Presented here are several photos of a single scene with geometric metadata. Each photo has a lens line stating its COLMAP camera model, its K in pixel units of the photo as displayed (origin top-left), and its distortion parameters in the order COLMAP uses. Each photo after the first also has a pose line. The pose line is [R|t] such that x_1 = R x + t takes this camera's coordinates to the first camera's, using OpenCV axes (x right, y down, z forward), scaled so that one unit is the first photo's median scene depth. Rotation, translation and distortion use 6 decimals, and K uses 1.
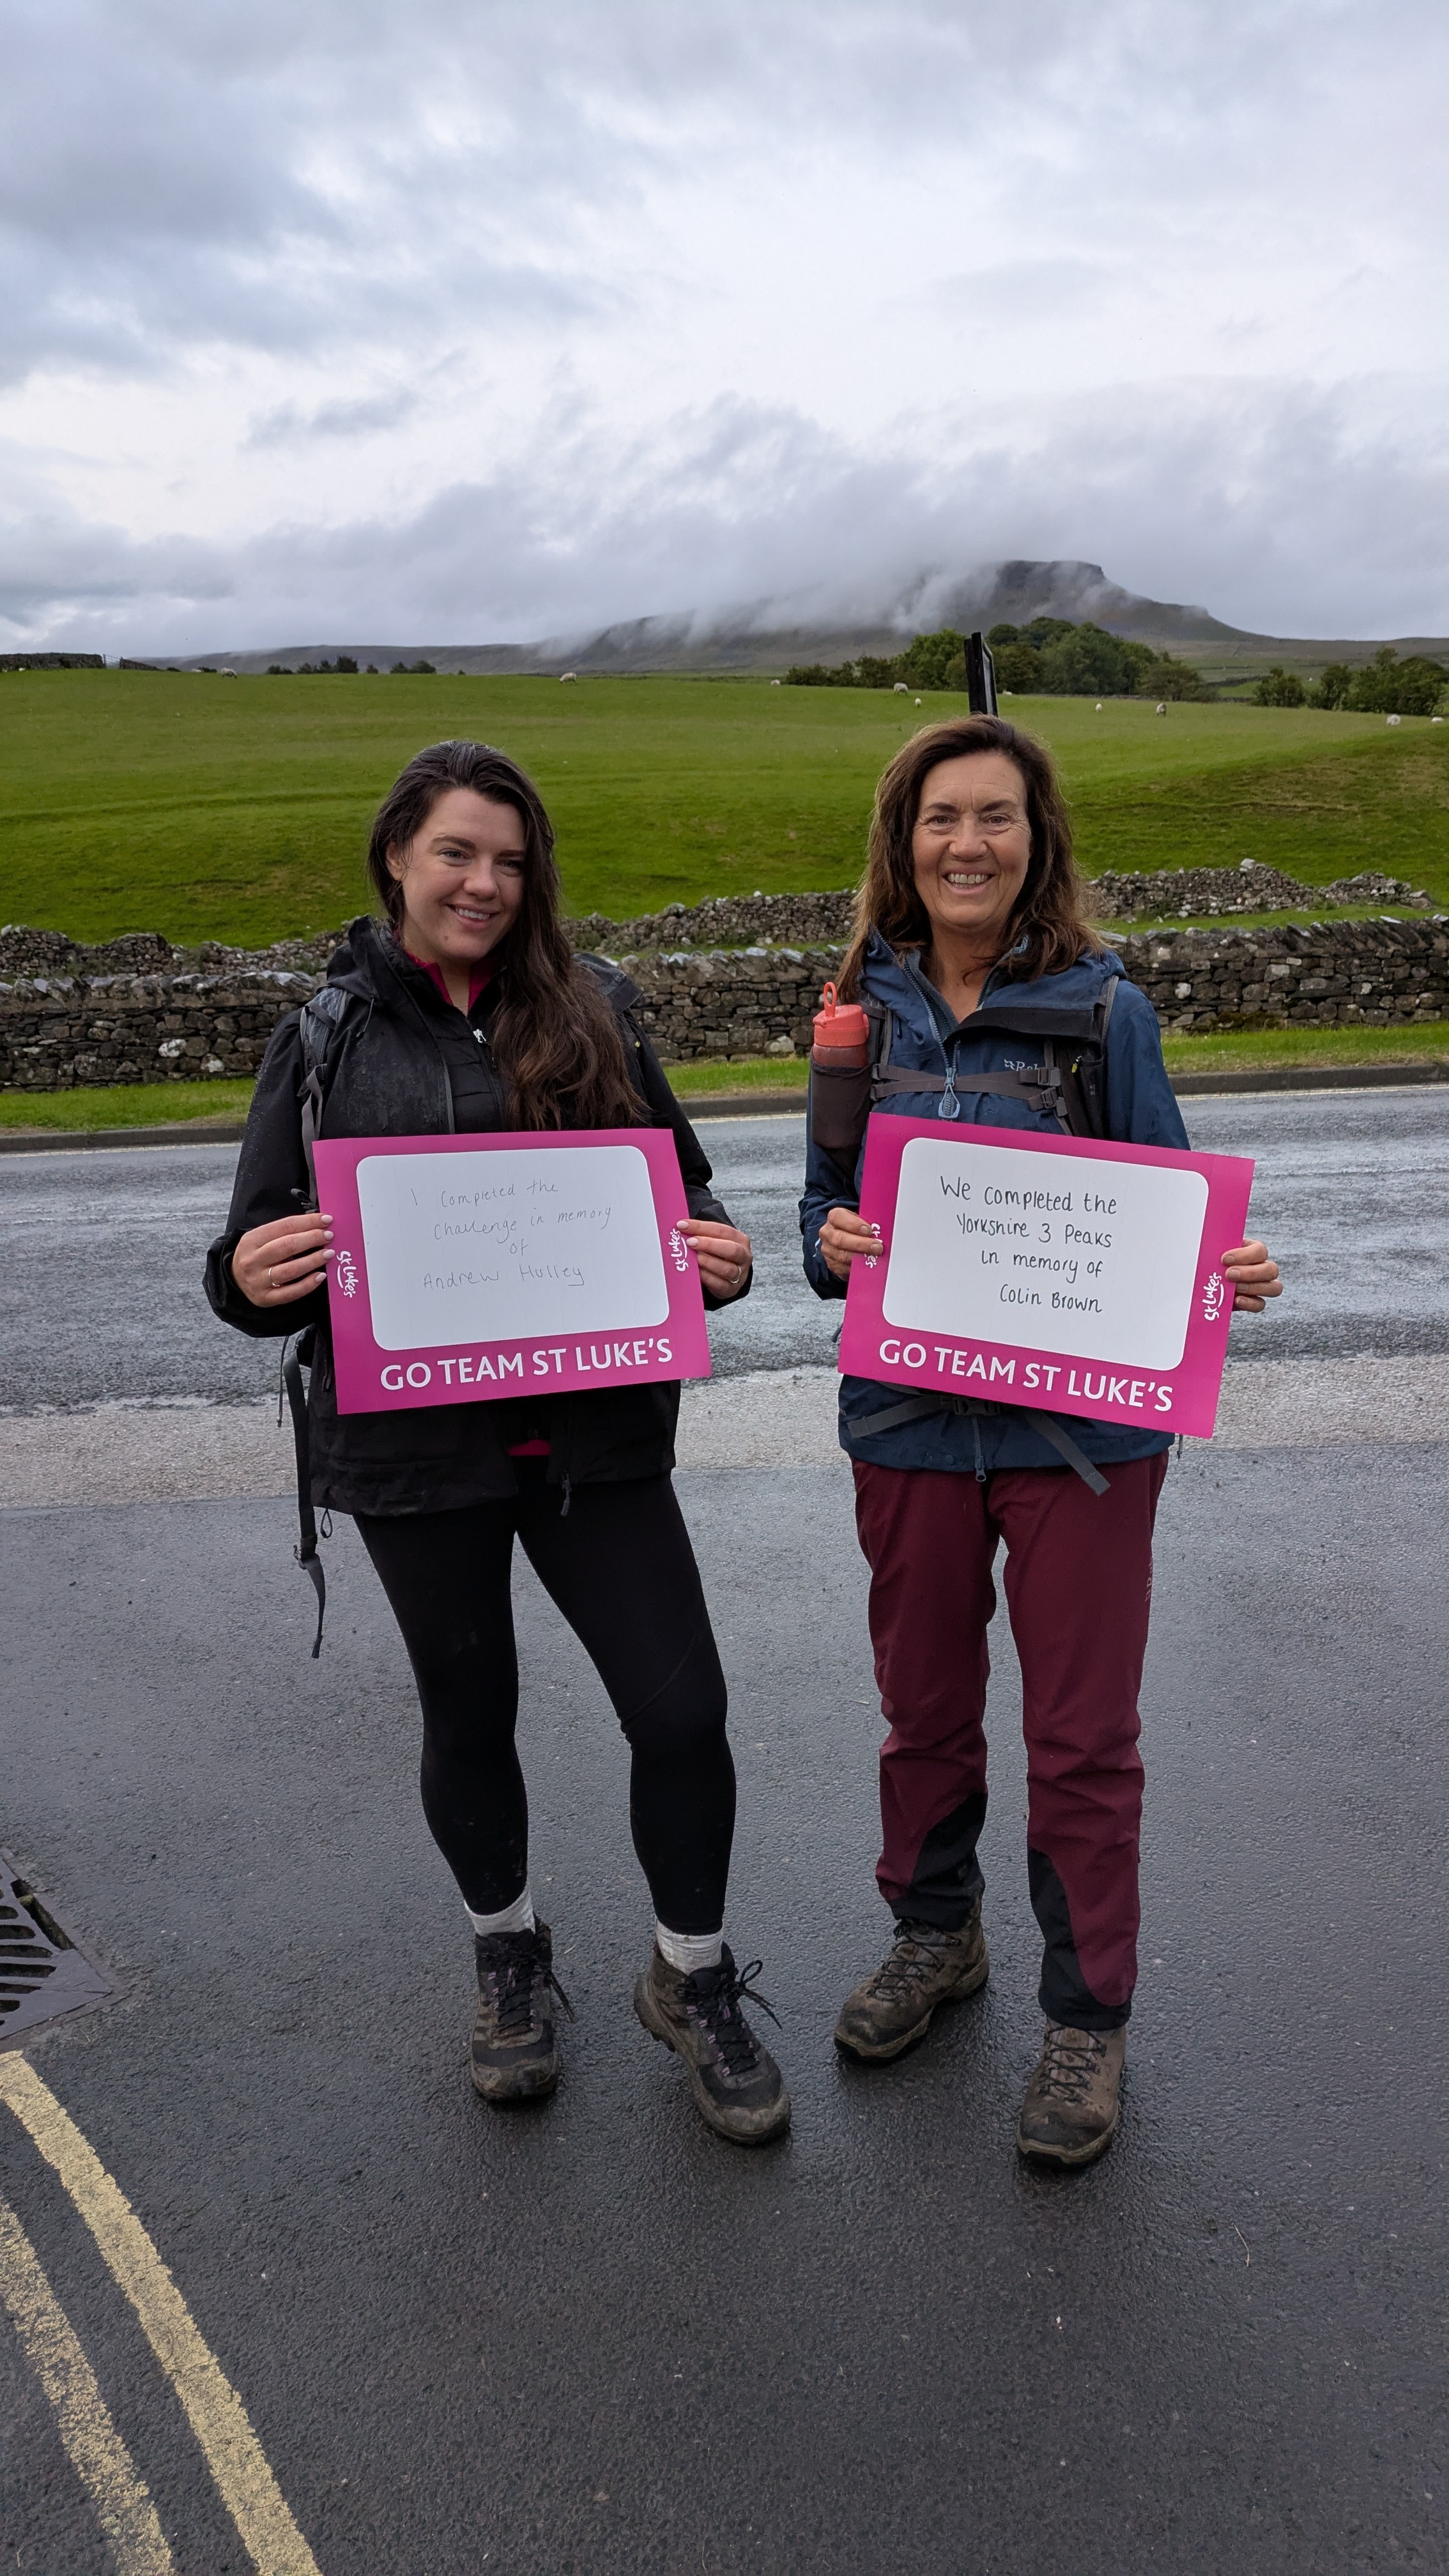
lens RADIAL K [[1934.4, 0, 767.7], [0, 1934.4, 1248.8], [0, 0, 1]] dist [0.059656, -0.061490]
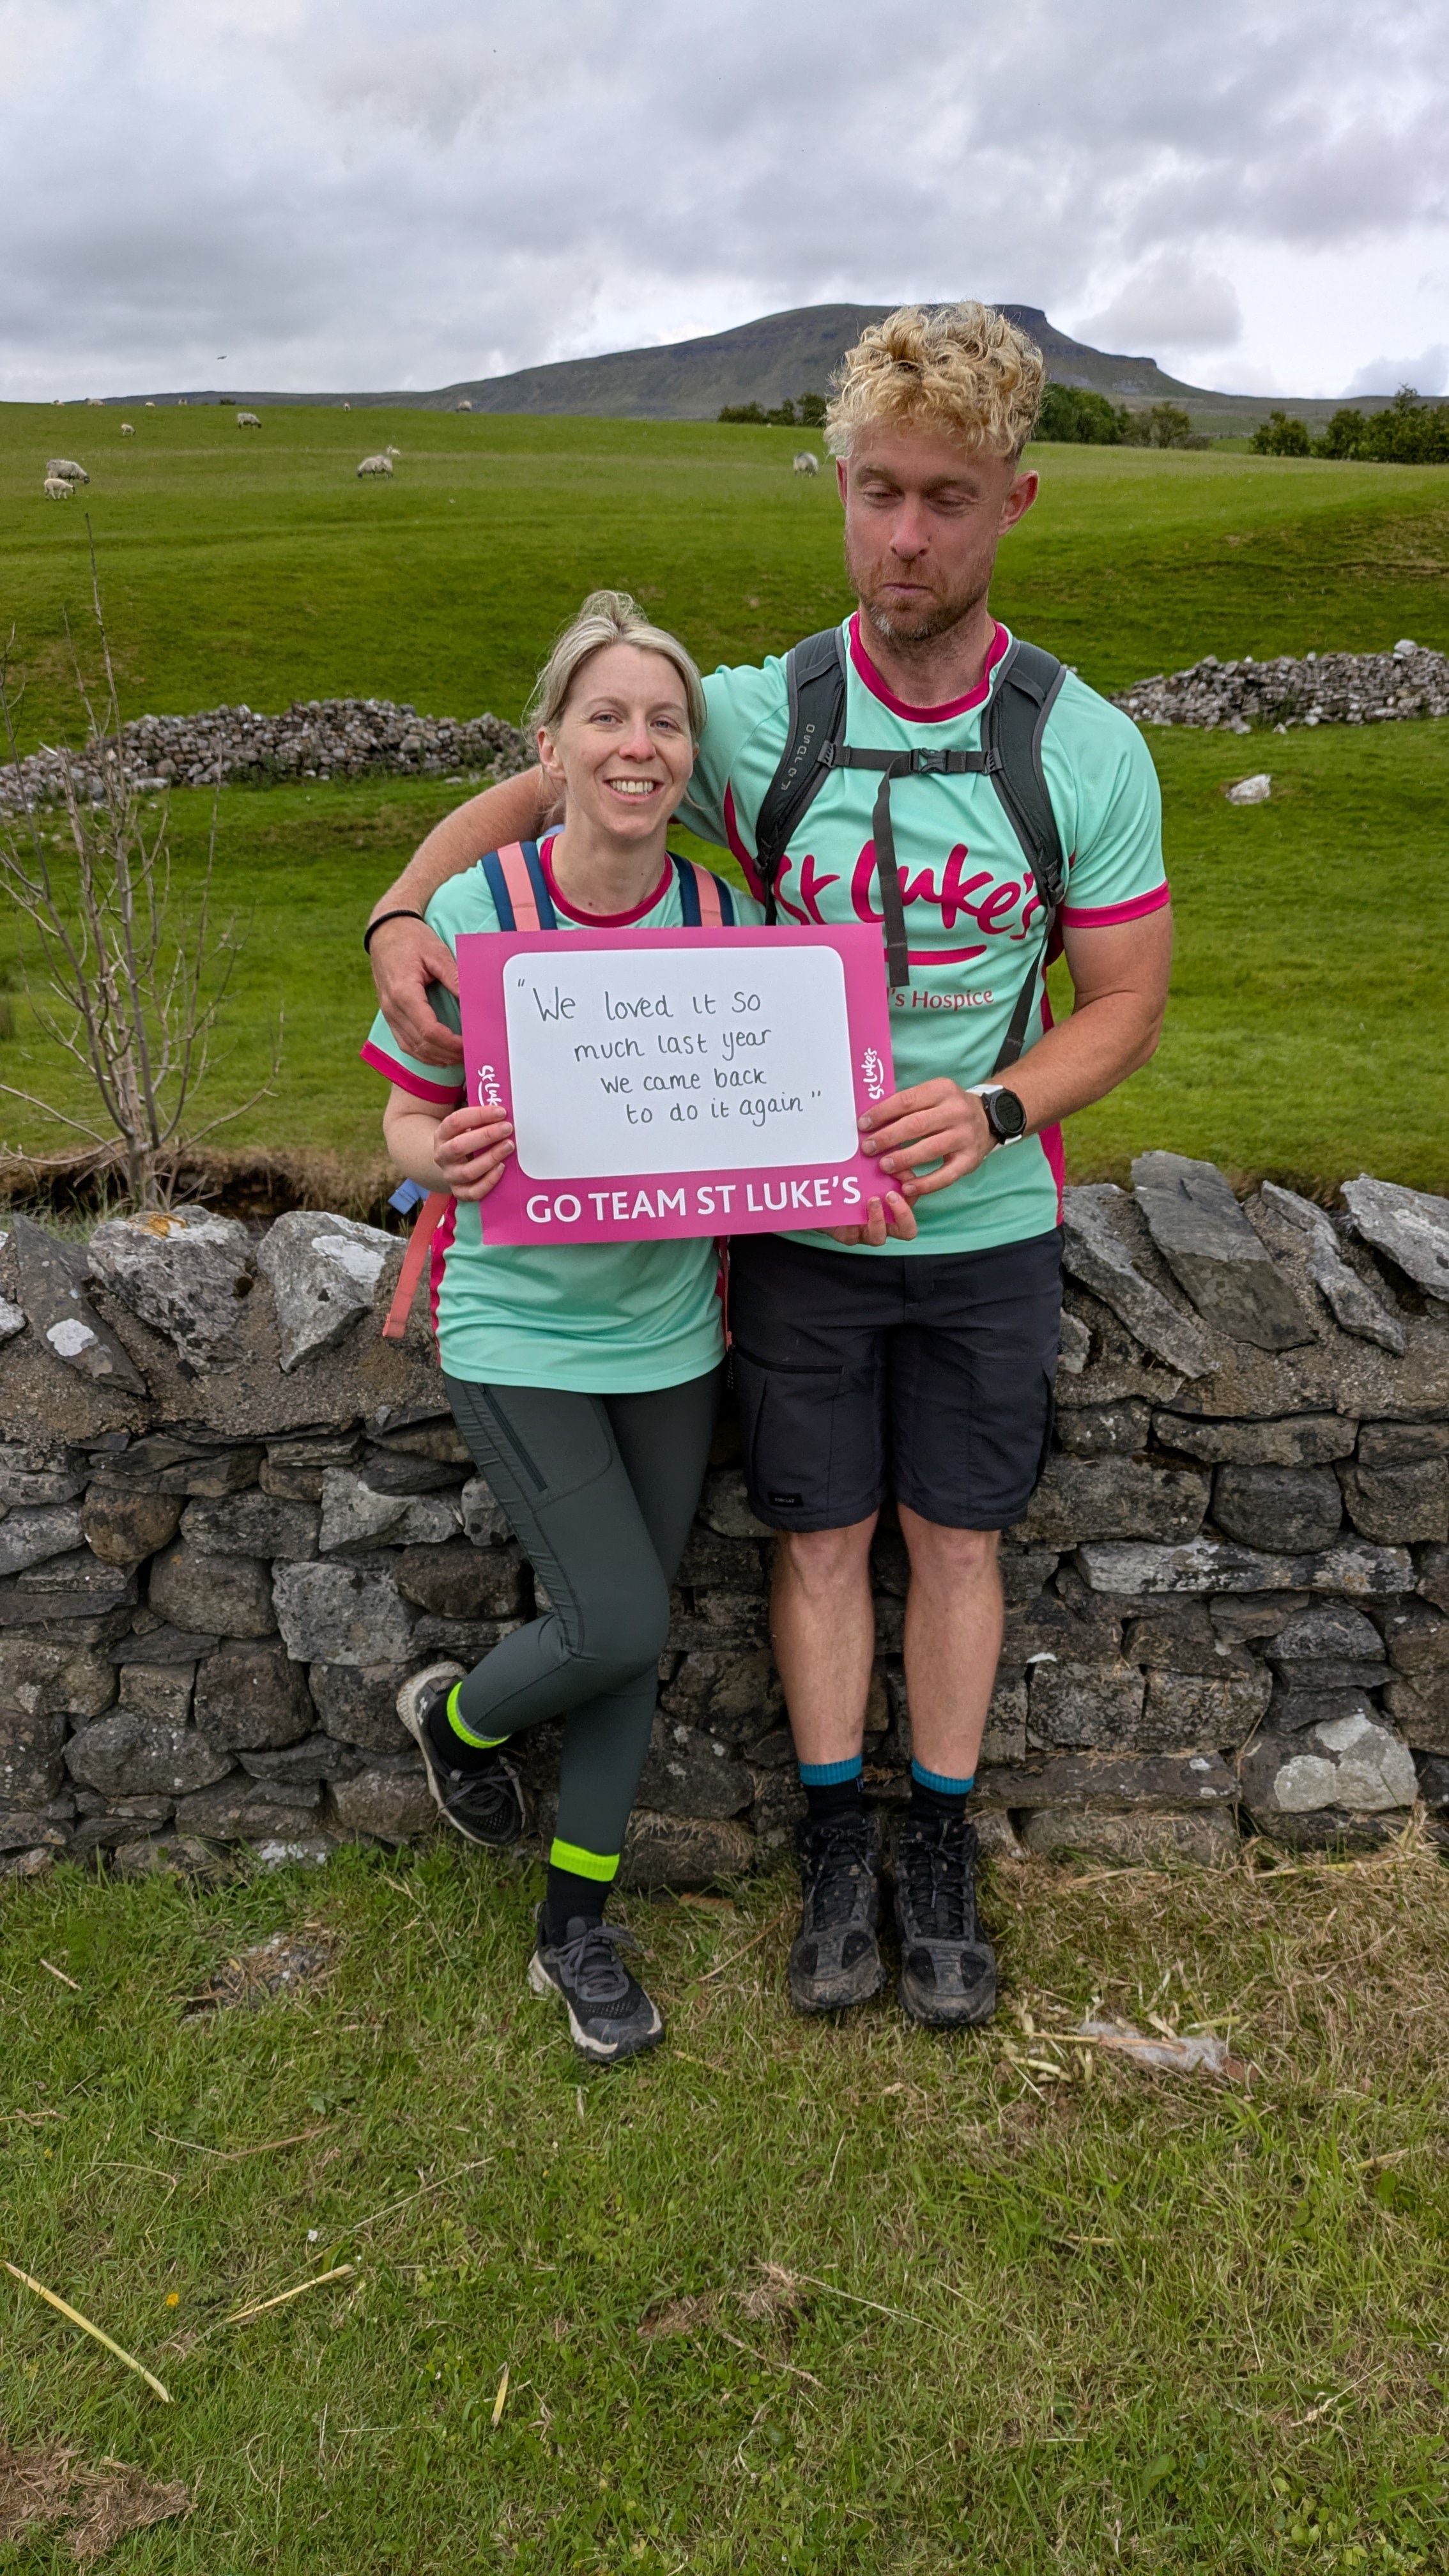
lens RADIAL K [[1934.4, 0, 729.0], [0, 1934.4, 1340.3], [0, 0, 1]] dist [0.059656, -0.061490]
pose [[0.999763, 0.000257, 0.021754, -0.014815], [-0.003478, 0.988959, 0.148150, -0.049024], [-0.021476, -0.148191, 0.988726, 0.244175]]
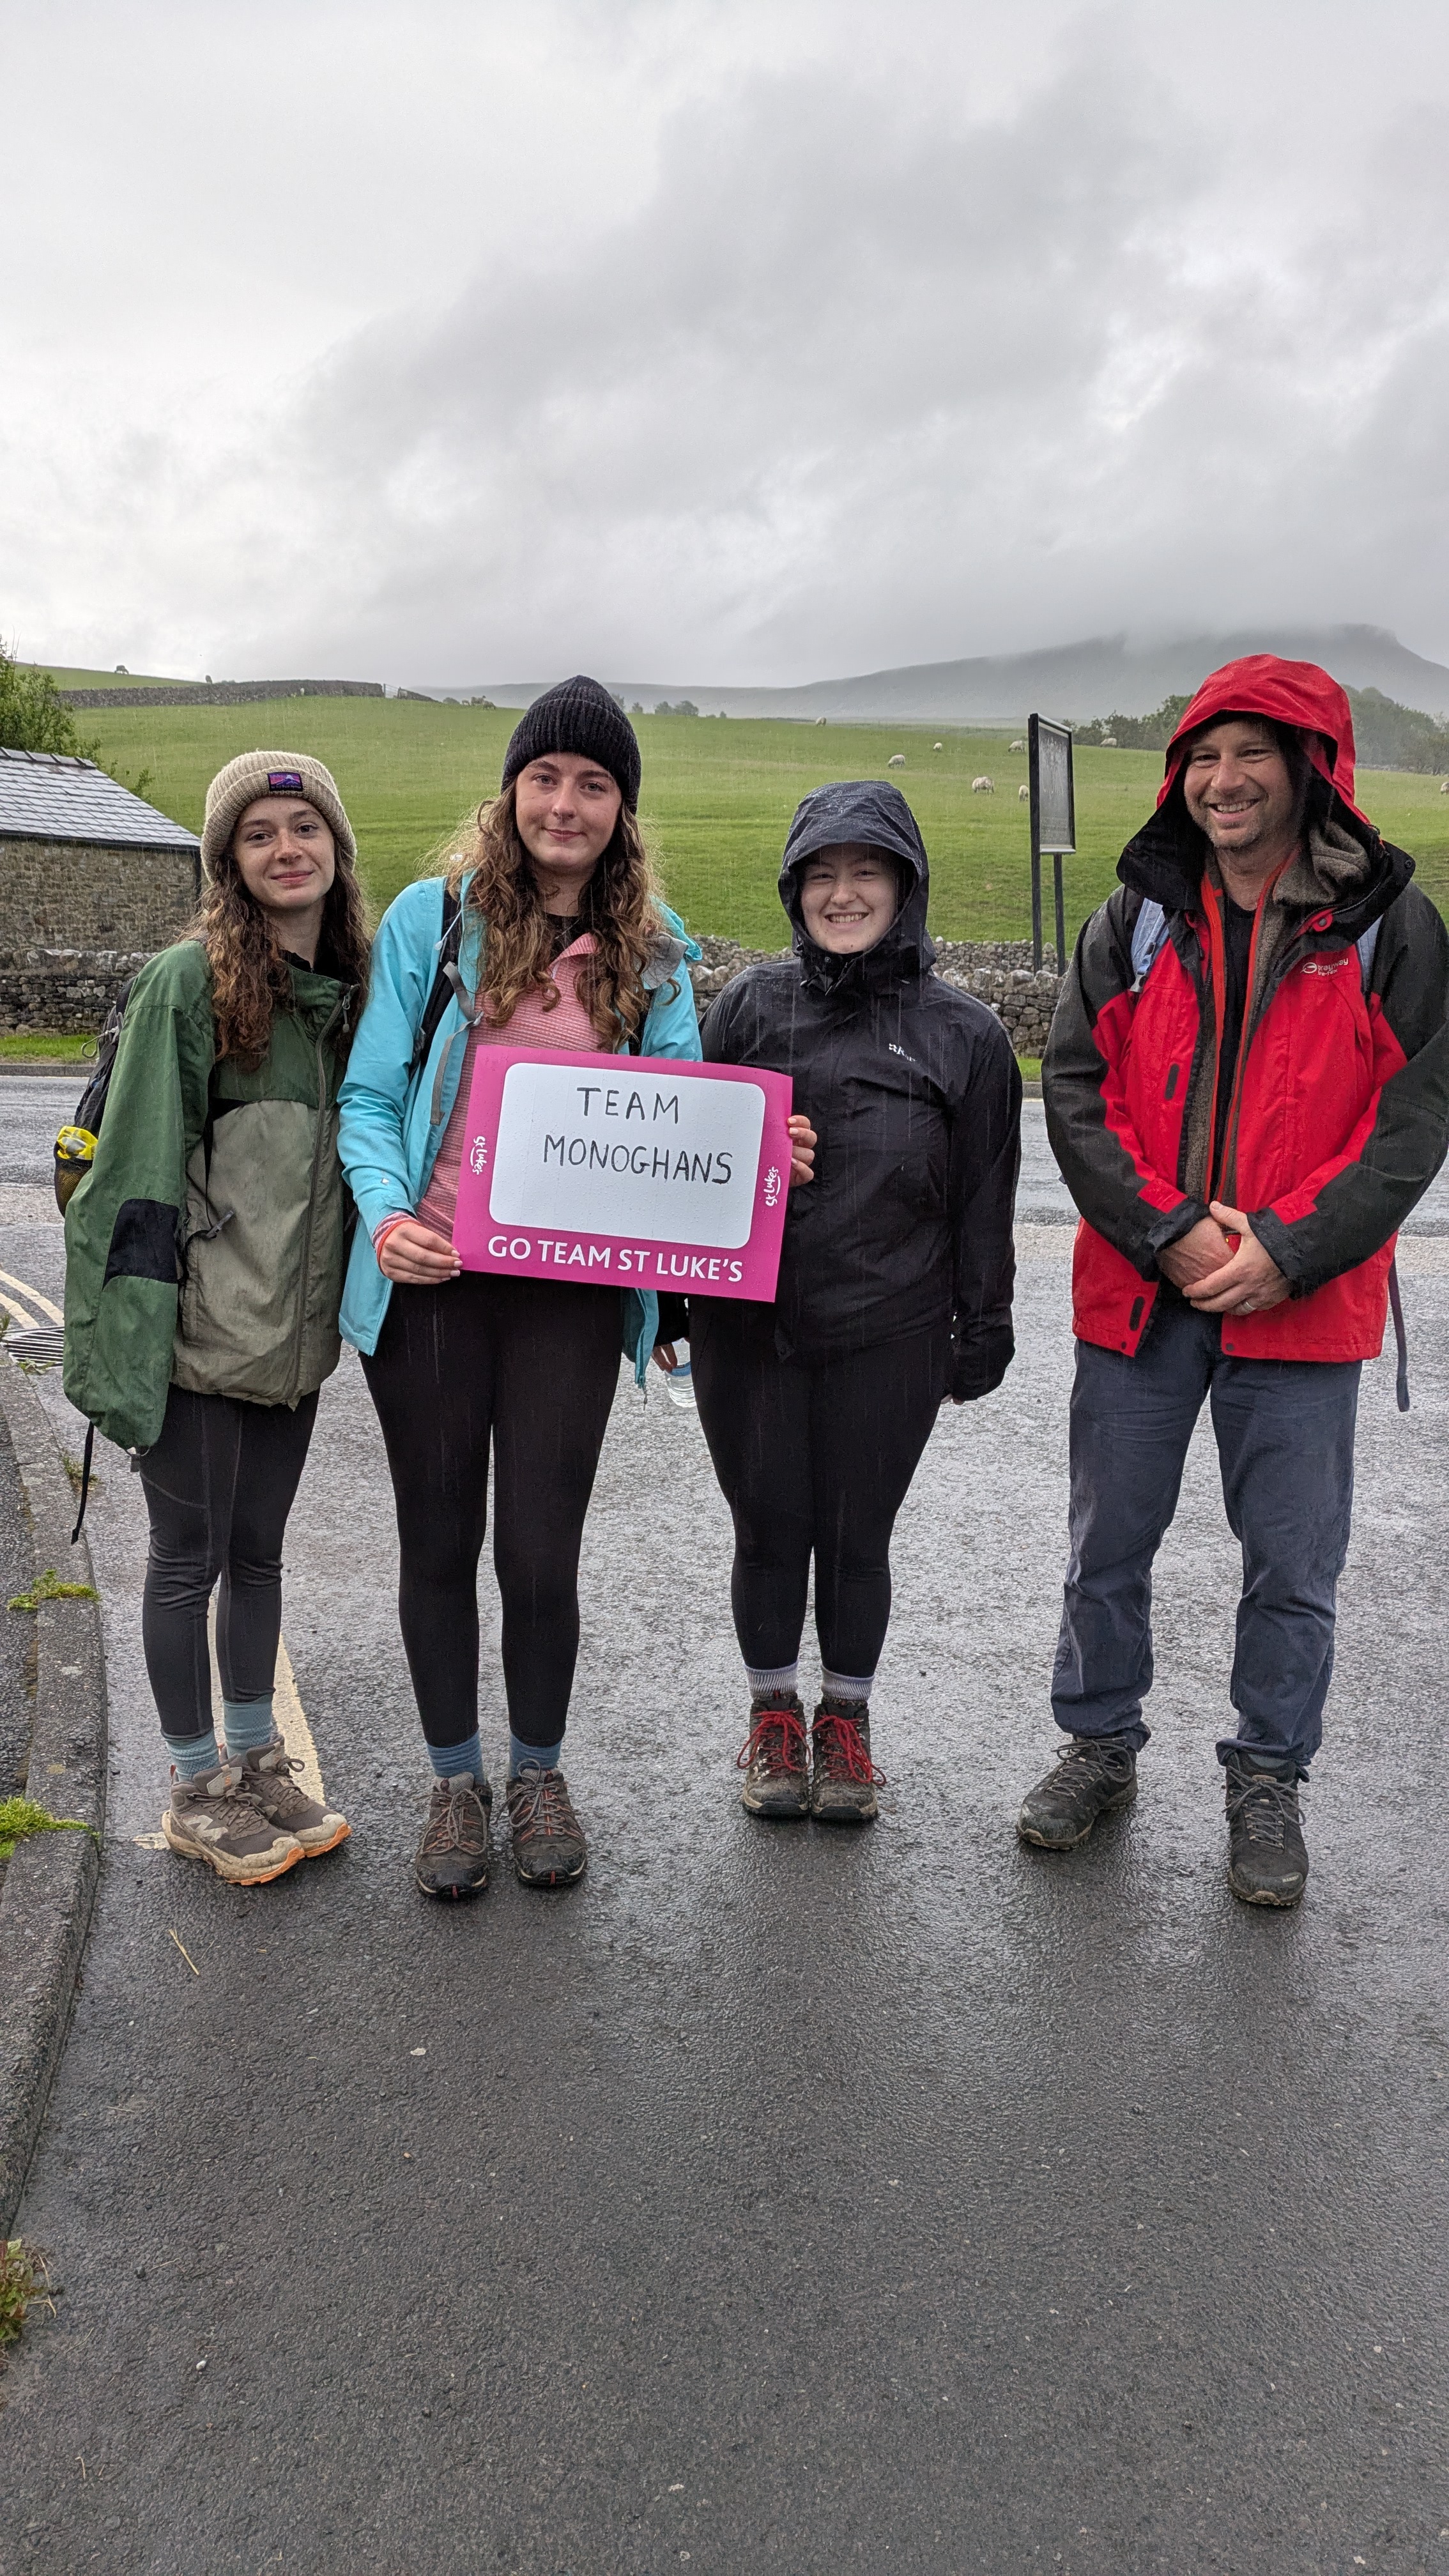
lens RADIAL K [[1934.4, 0, 688.4], [0, 1934.4, 1291.1], [0, 0, 1]] dist [0.059656, -0.061490]
pose [[0.984920, 0.088278, -0.148791, 0.031432], [-0.088554, 0.996060, 0.004789, 0.014129], [0.148628, 0.008460, 0.988857, -0.059877]]
